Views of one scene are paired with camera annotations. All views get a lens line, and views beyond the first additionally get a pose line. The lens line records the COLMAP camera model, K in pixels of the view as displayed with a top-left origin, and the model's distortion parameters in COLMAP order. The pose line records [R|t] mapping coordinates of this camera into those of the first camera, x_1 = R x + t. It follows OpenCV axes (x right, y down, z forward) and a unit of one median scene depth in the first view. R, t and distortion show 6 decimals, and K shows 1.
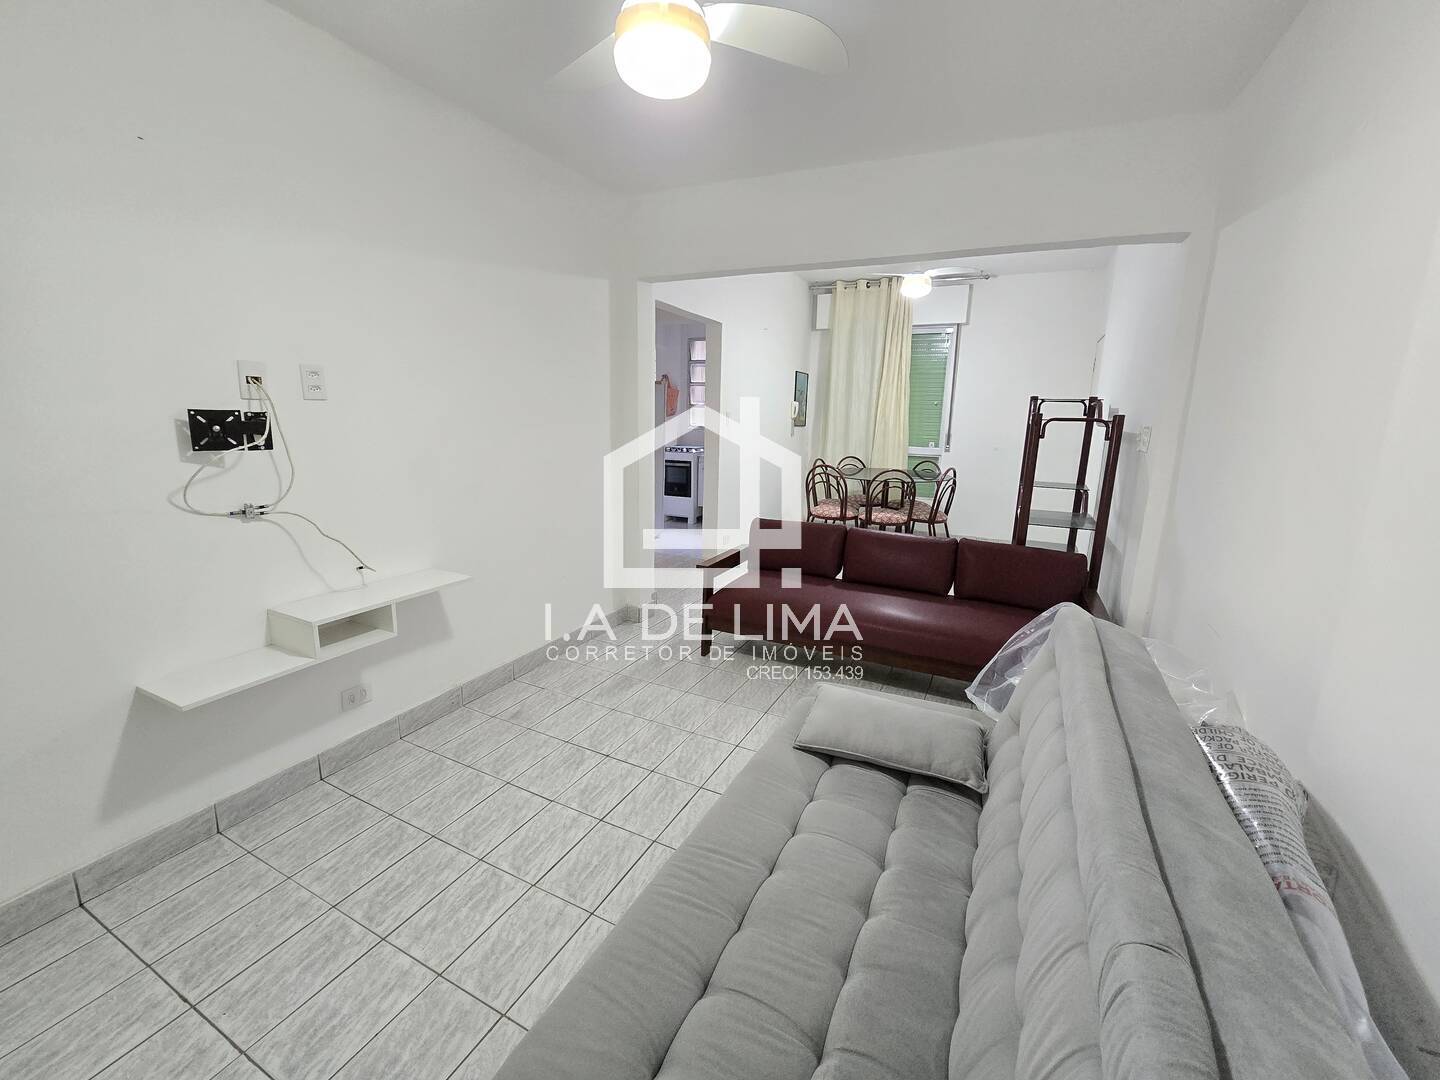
lens RADIAL K [[585.6, 0, 722.8], [0, 585.6, 547.7], [0, 0, 1]] dist [-0.010413, 0.000391]
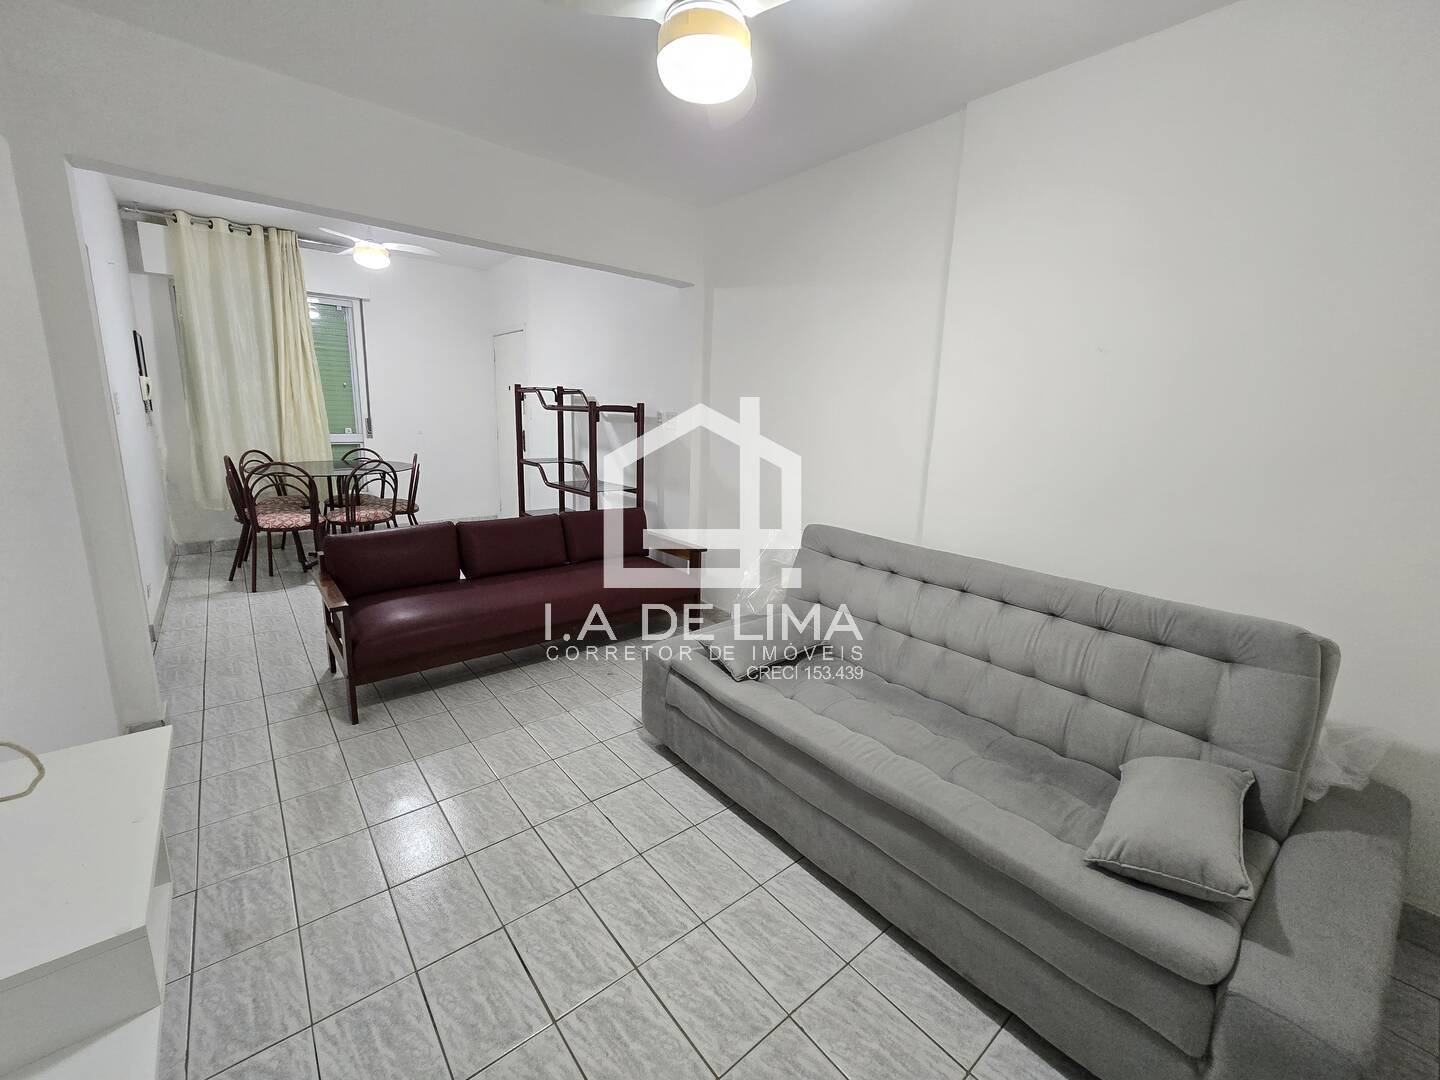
lens RADIAL K [[594.4, 0, 717.3], [0, 594.4, 528.9], [0, 0, 1]] dist [-0.002761, 0.001327]
pose [[0.405979, -0.188537, 0.894223, -0.311977], [0.185977, 0.975057, 0.121146, -0.042452], [-0.894759, 0.117122, 0.430916, 0.150298]]
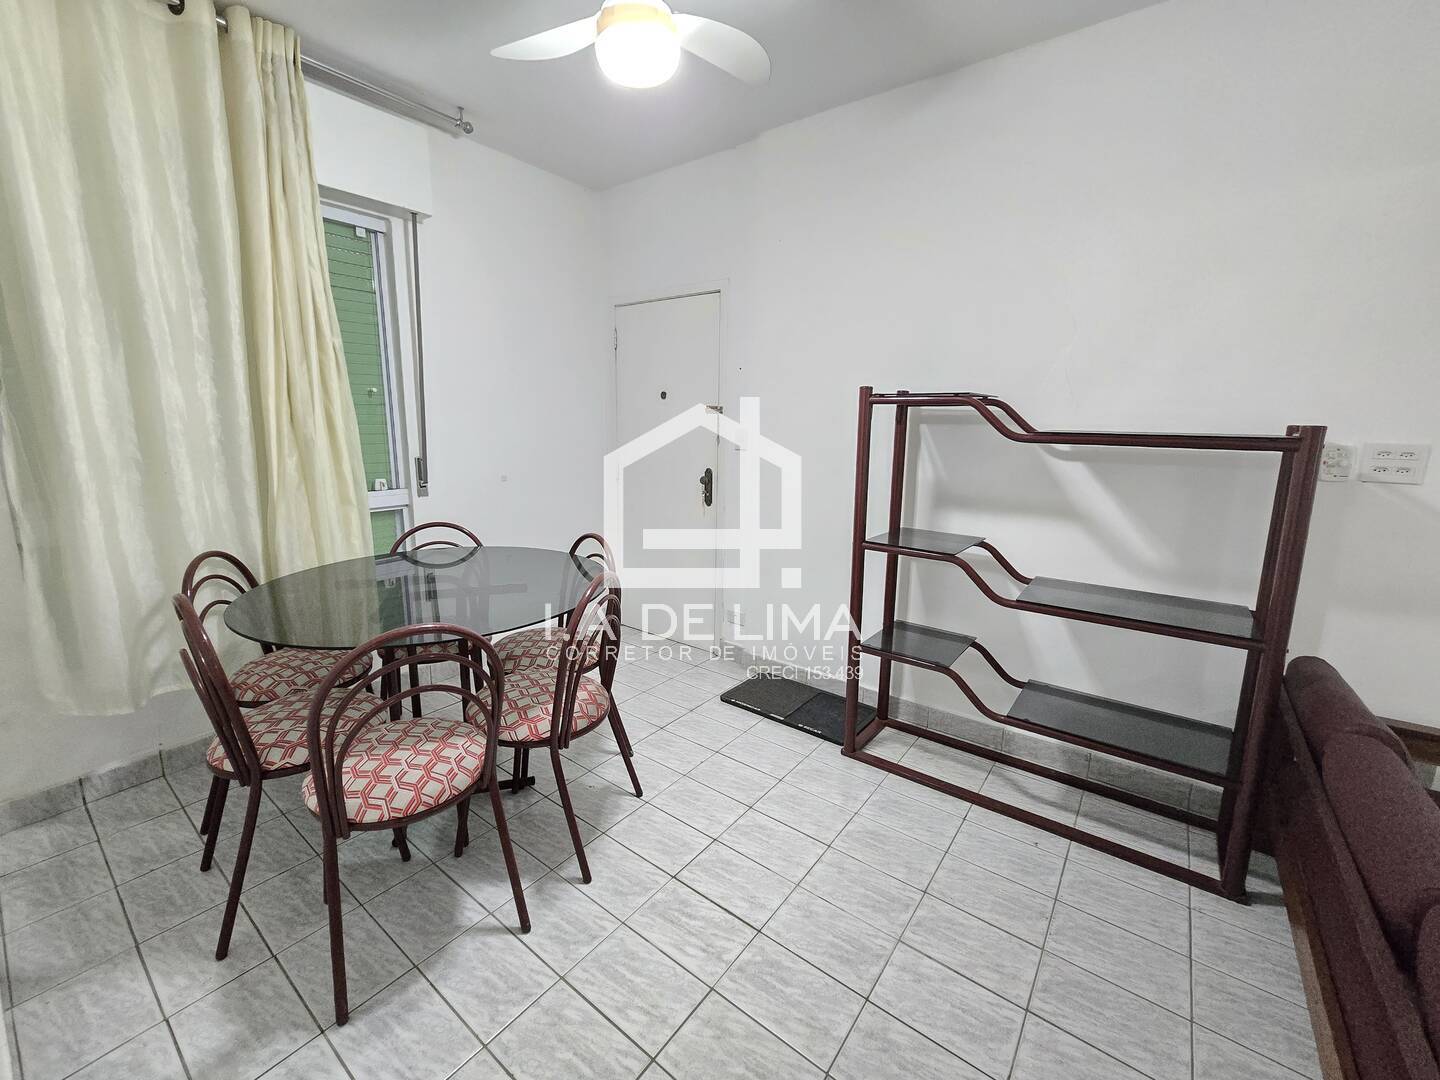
lens RADIAL K [[565.0, 0, 720.0], [0, 565.0, 540.0], [0, 0, 1]] dist [-0.027046, 0.000491]
pose [[0.177527, -0.220838, 0.959018, -0.016267], [0.211141, 0.960351, 0.182060, -0.195349], [-0.961199, 0.170168, 0.217116, 0.823372]]
